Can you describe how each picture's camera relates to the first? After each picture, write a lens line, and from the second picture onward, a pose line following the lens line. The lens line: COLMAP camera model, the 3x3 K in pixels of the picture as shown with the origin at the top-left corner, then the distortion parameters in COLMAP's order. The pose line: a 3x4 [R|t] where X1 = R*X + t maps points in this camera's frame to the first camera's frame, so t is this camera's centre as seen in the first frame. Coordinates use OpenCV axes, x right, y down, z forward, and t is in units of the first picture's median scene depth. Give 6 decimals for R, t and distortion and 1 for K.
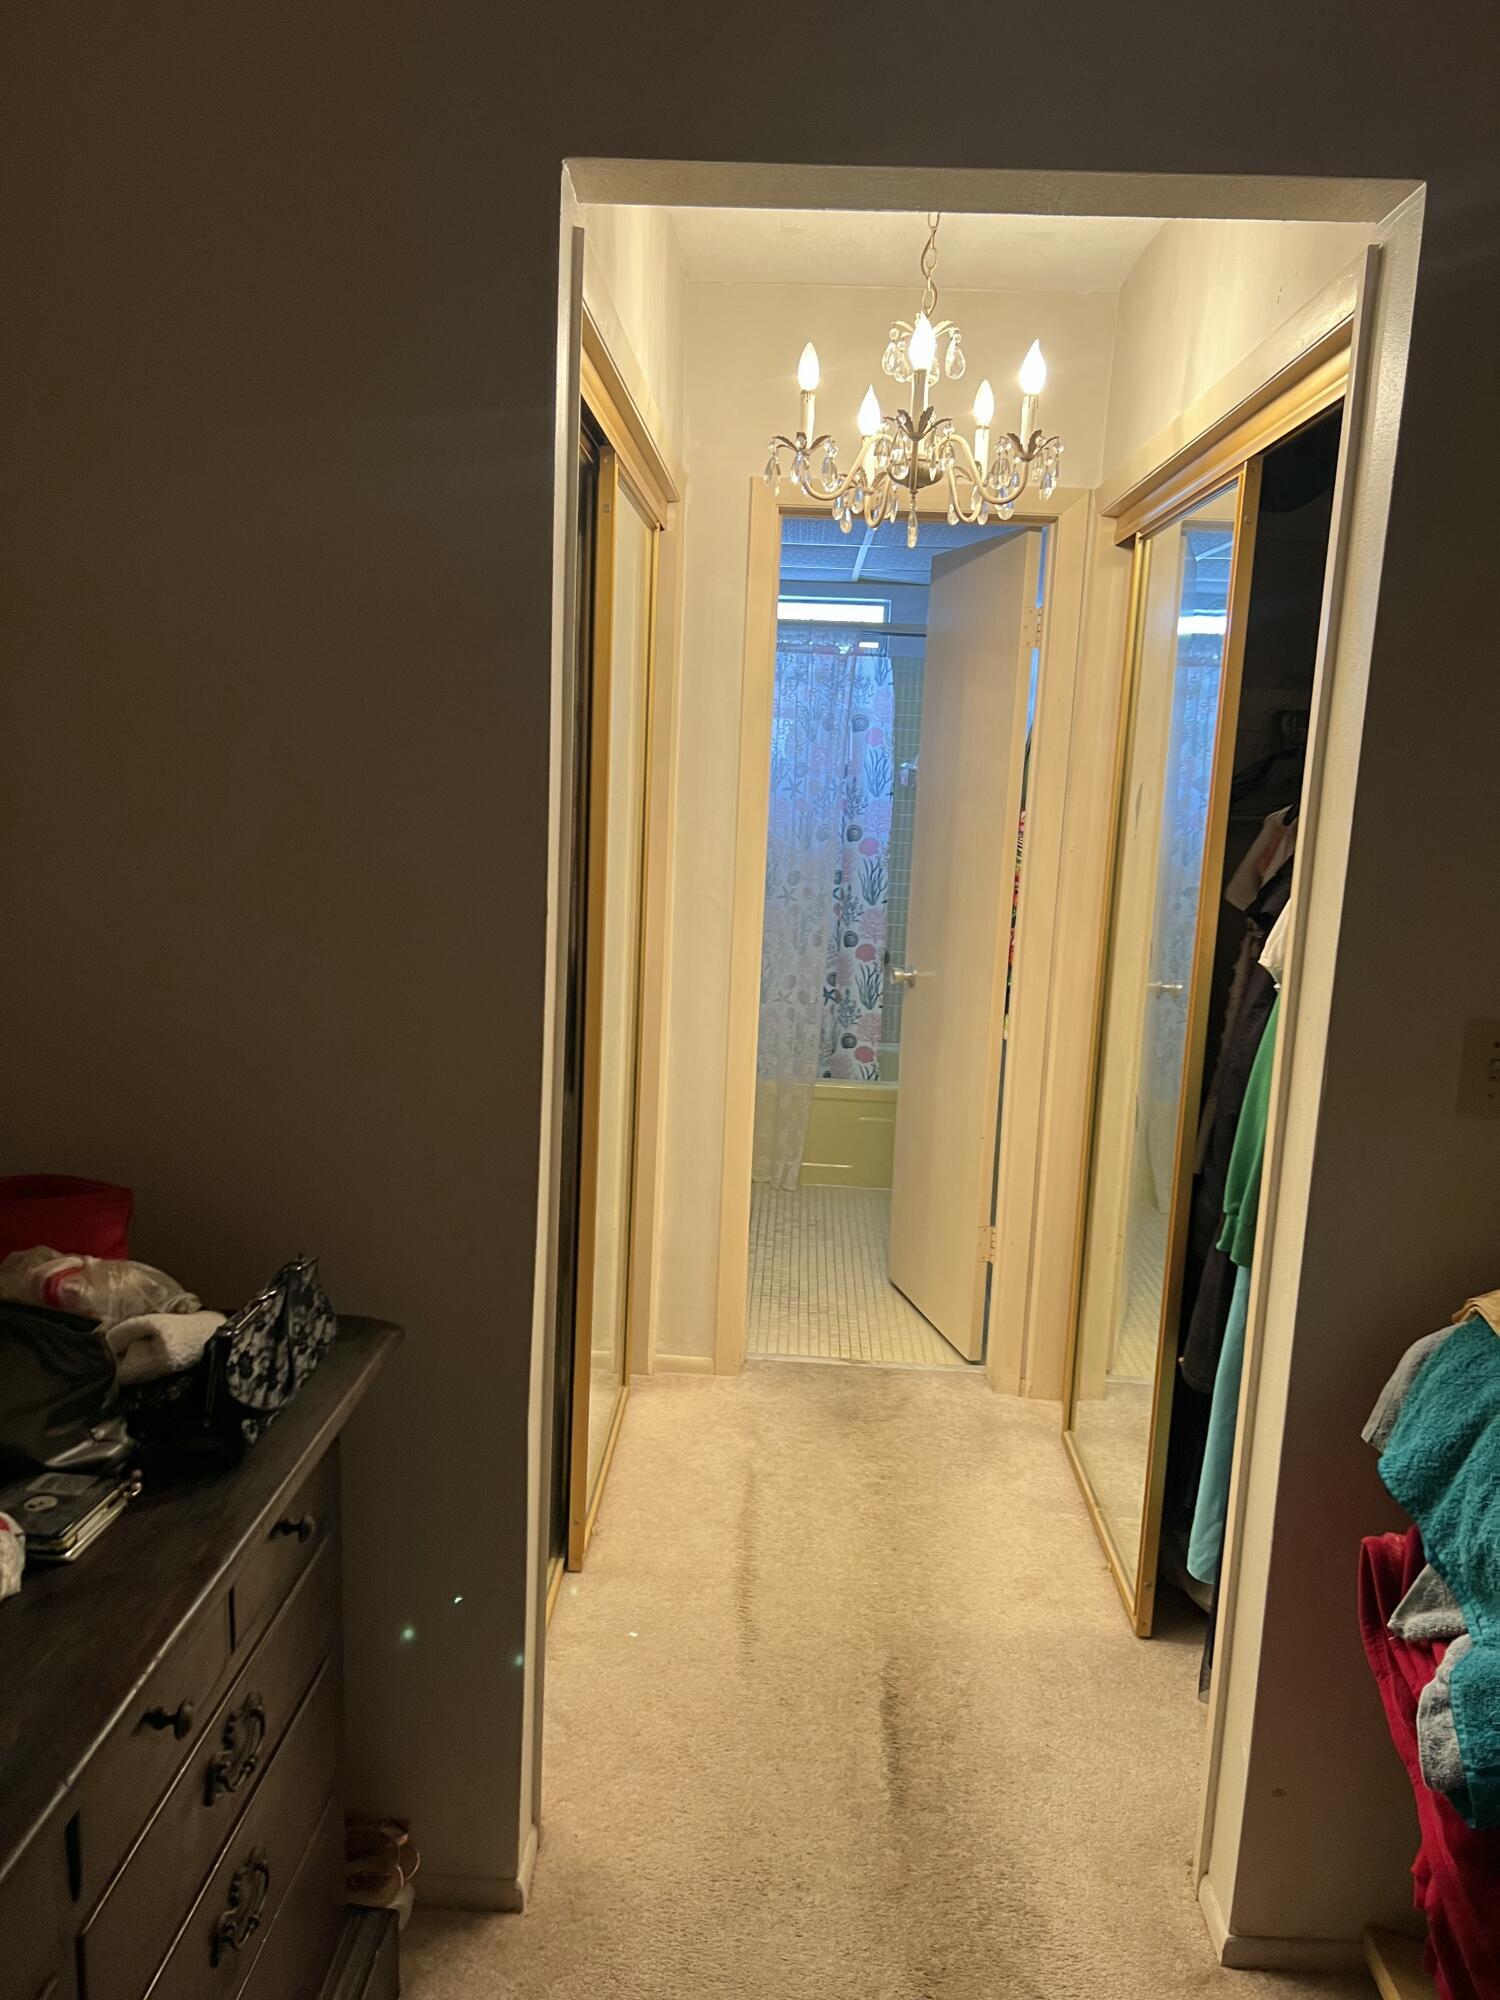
lens RADIAL K [[1505.4, 0, 734.4], [0, 1505.4, 1002.5], [0, 0, 1]] dist [0.062492, -0.074470]
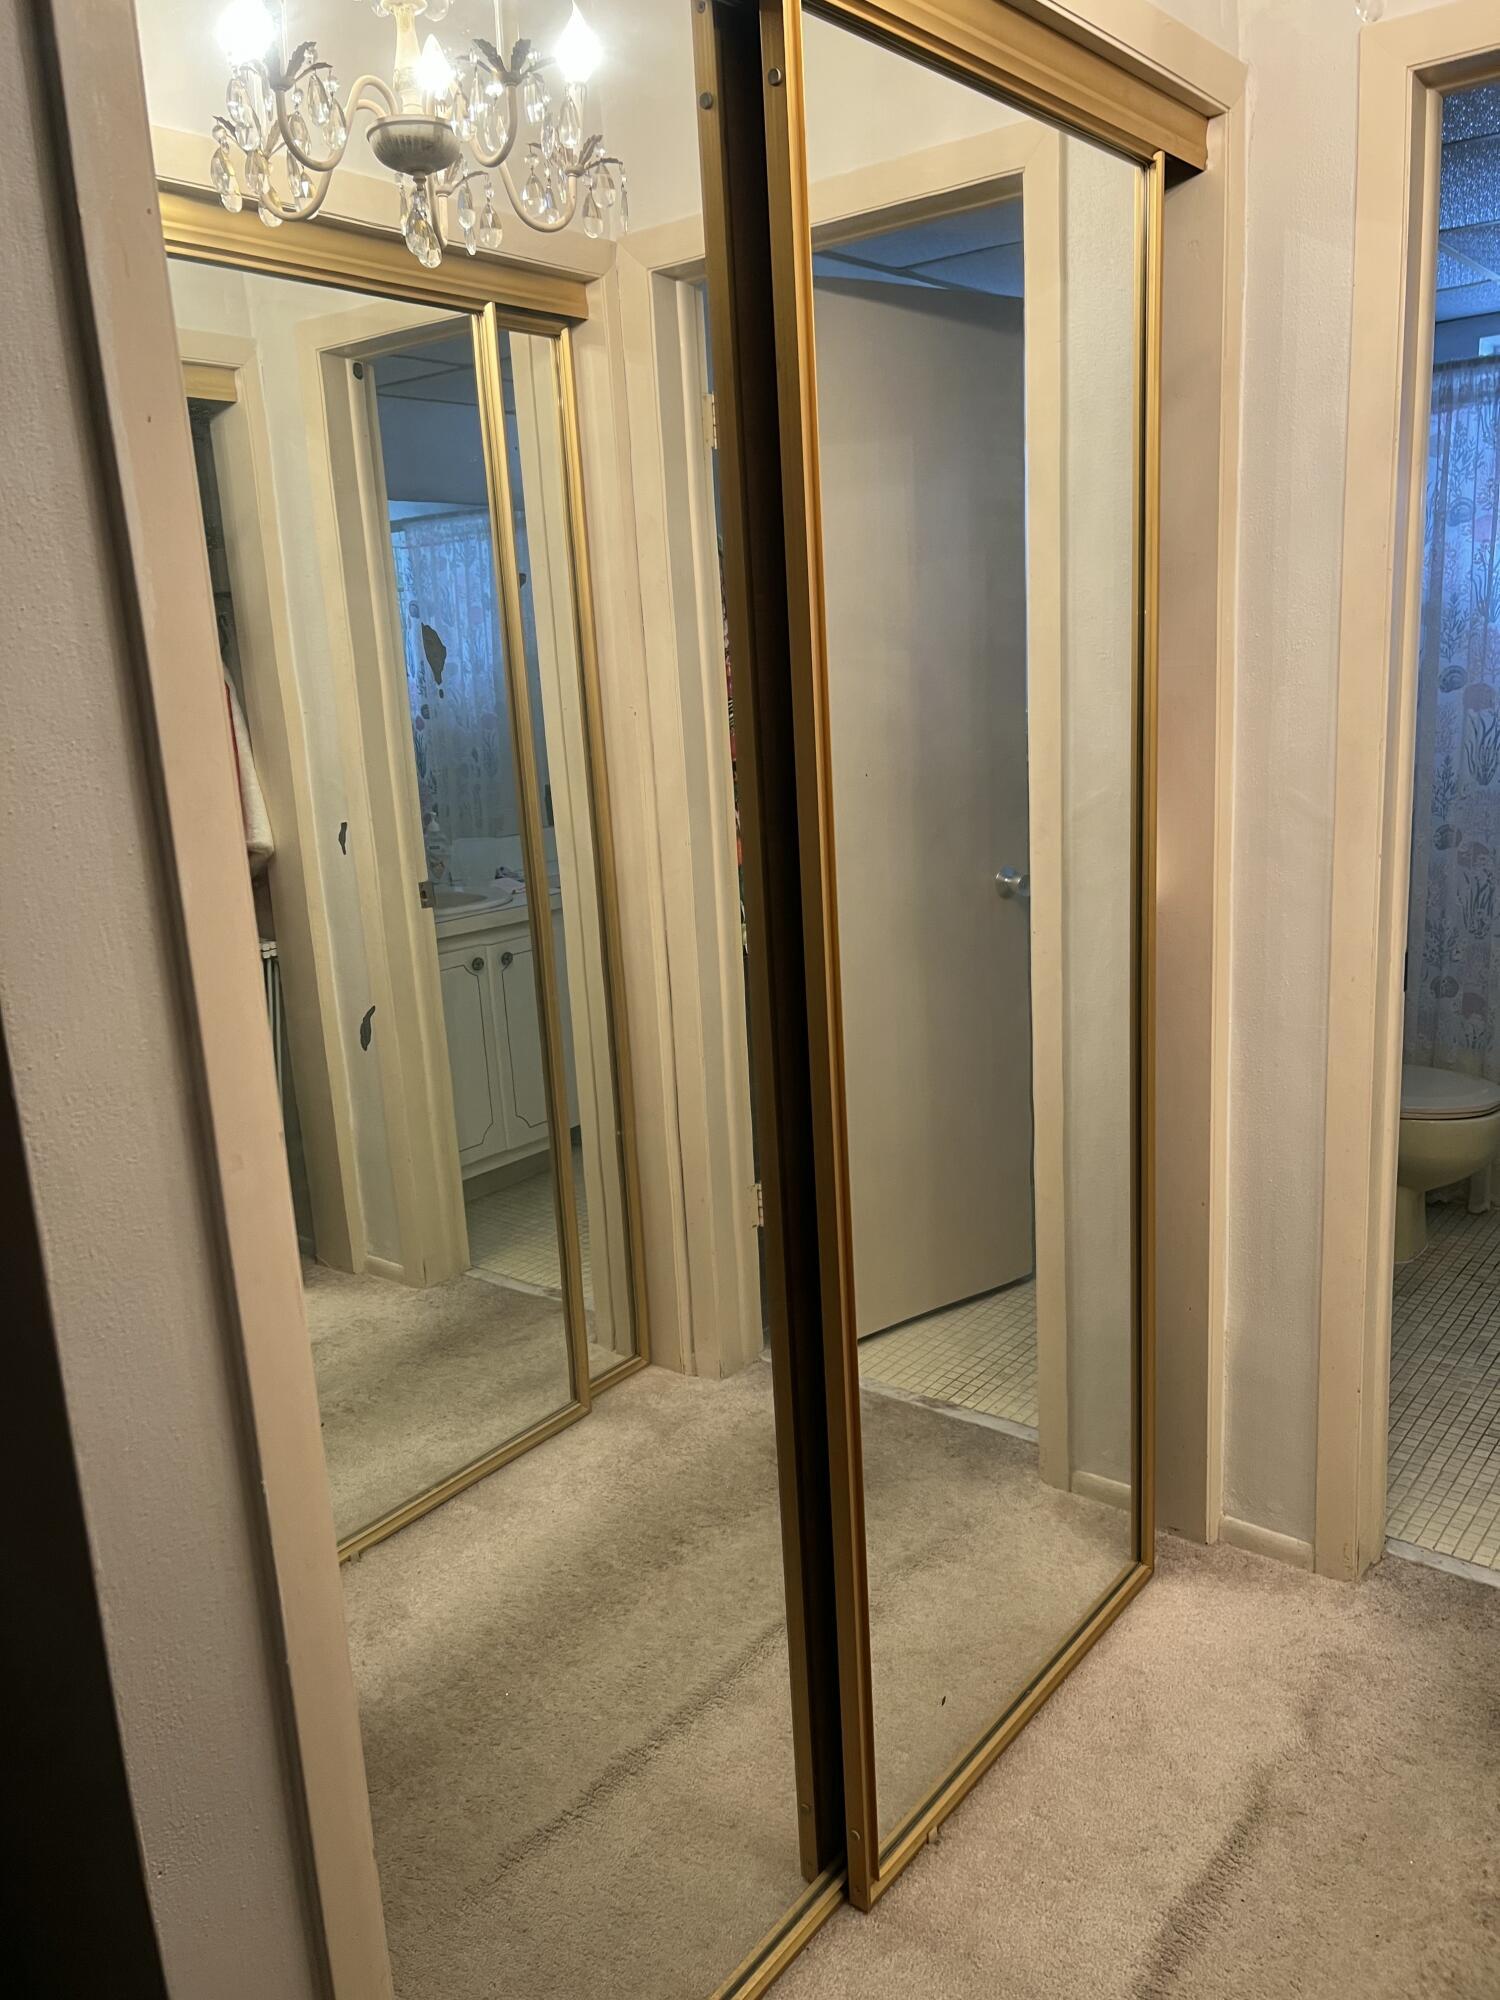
lens RADIAL K [[1505.4, 0, 763.2], [0, 1505.4, 997.8], [0, 0, 1]] dist [0.062492, -0.074470]
pose [[0.807544, 0.049602, -0.587718, 0.233347], [-0.011353, 0.997580, 0.068594, -0.043422], [0.589698, -0.048720, 0.806153, 0.540477]]
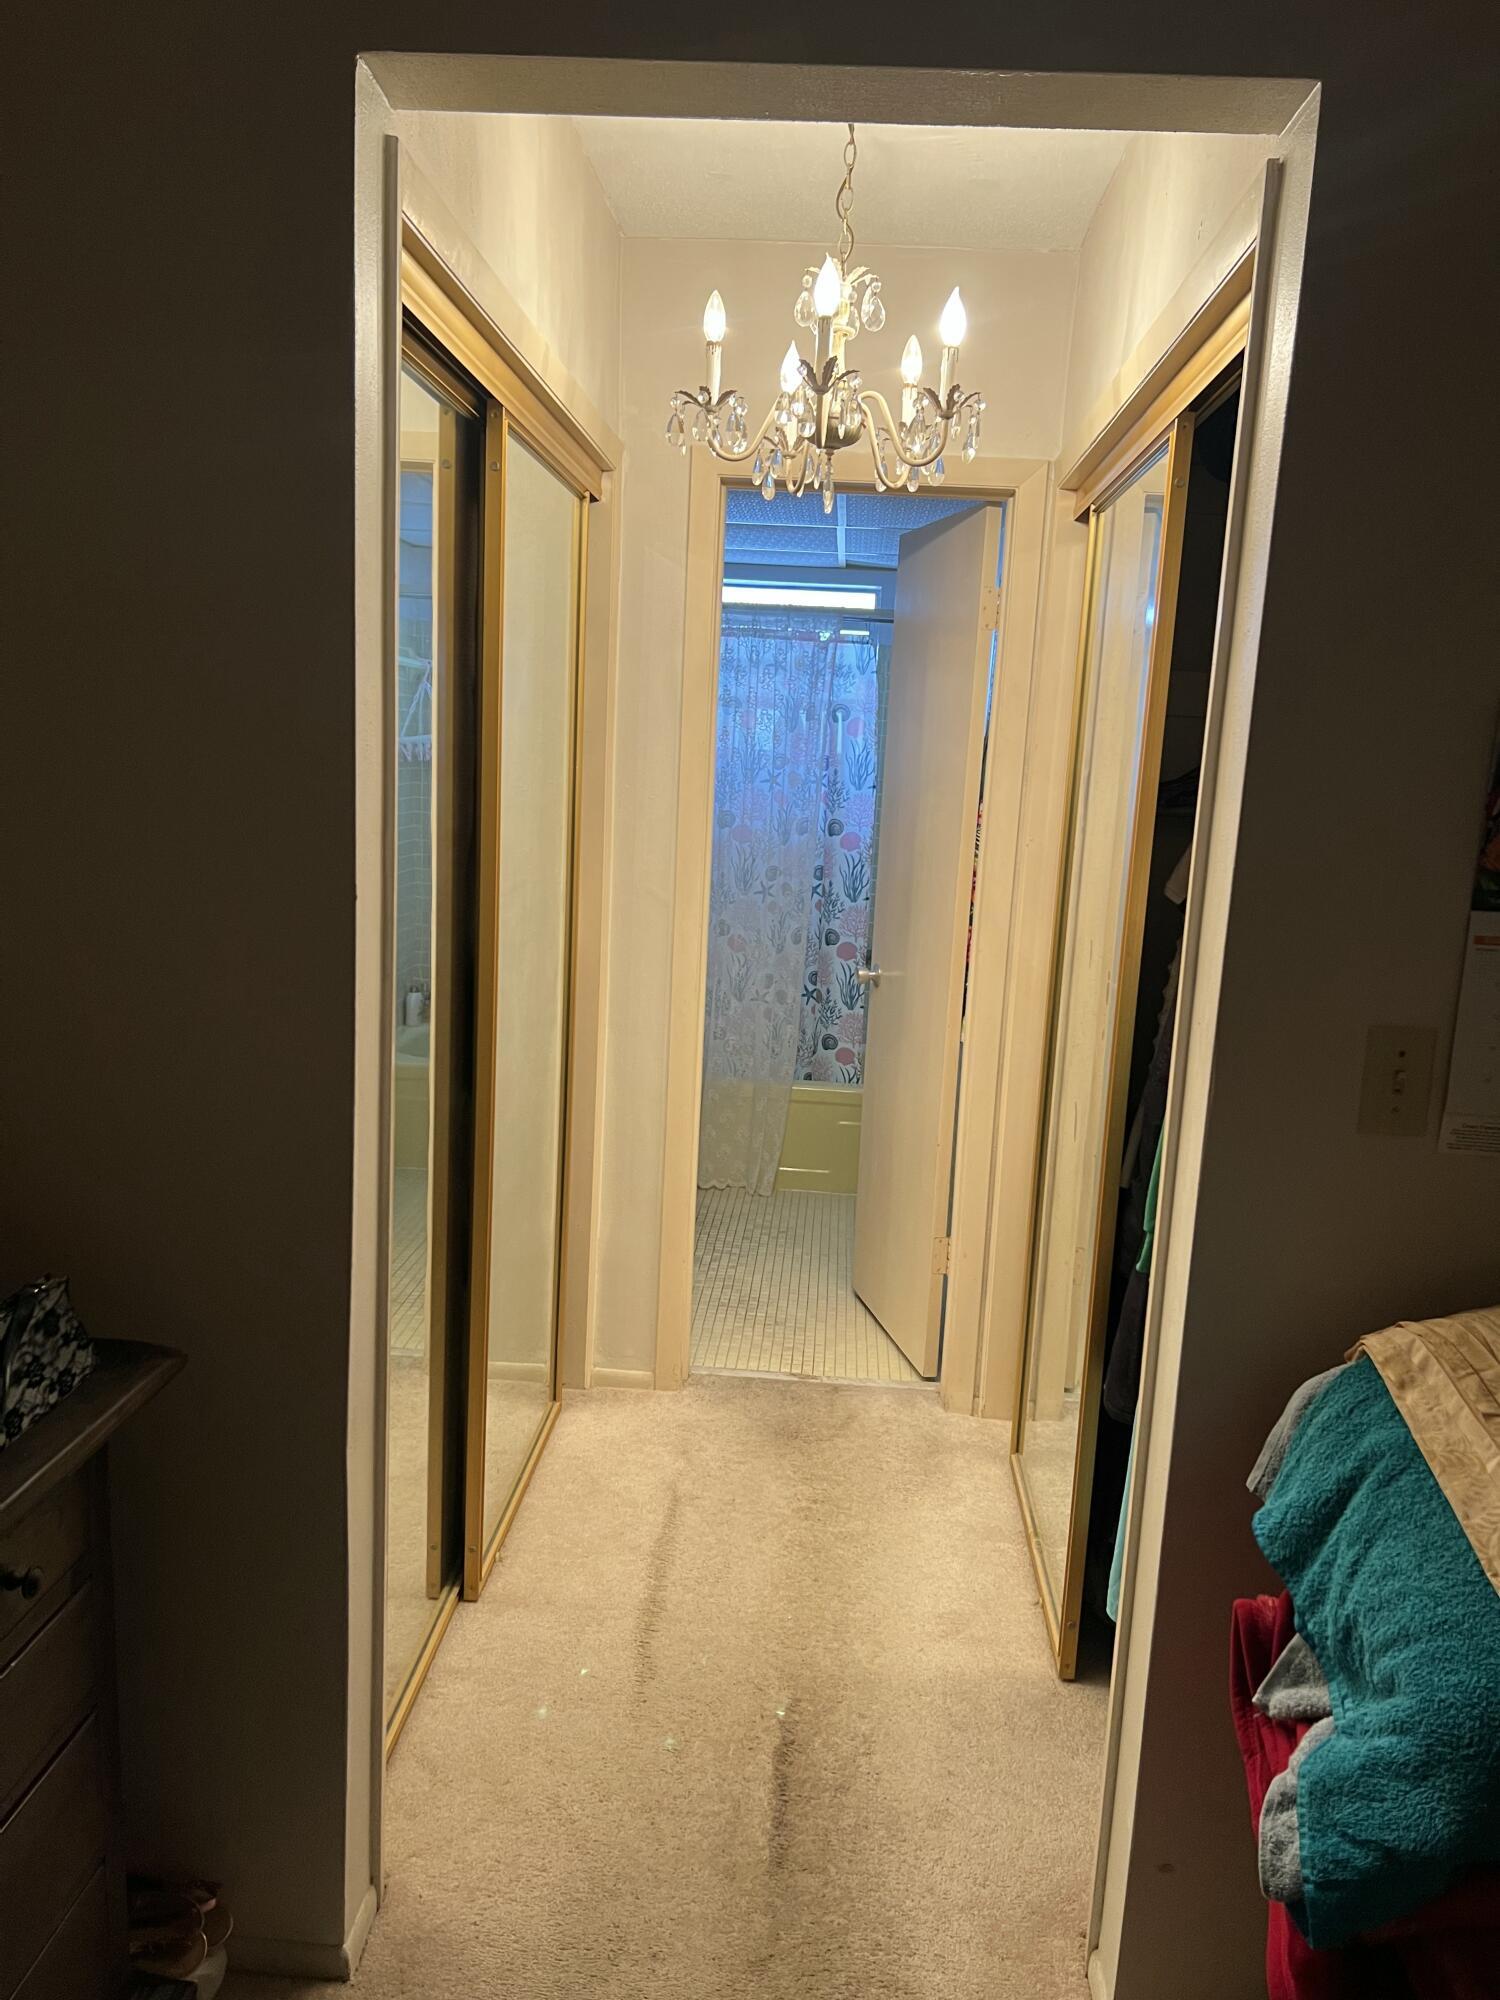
lens RADIAL K [[1505.4, 0, 763.6], [0, 1505.4, 1016.7], [0, 0, 1]] dist [0.062492, -0.074470]
pose [[0.999907, 0.010146, -0.009148, 0.090652], [-0.010058, 0.999904, 0.009571, 0.000582], [0.009245, -0.009478, 0.999912, 0.066200]]
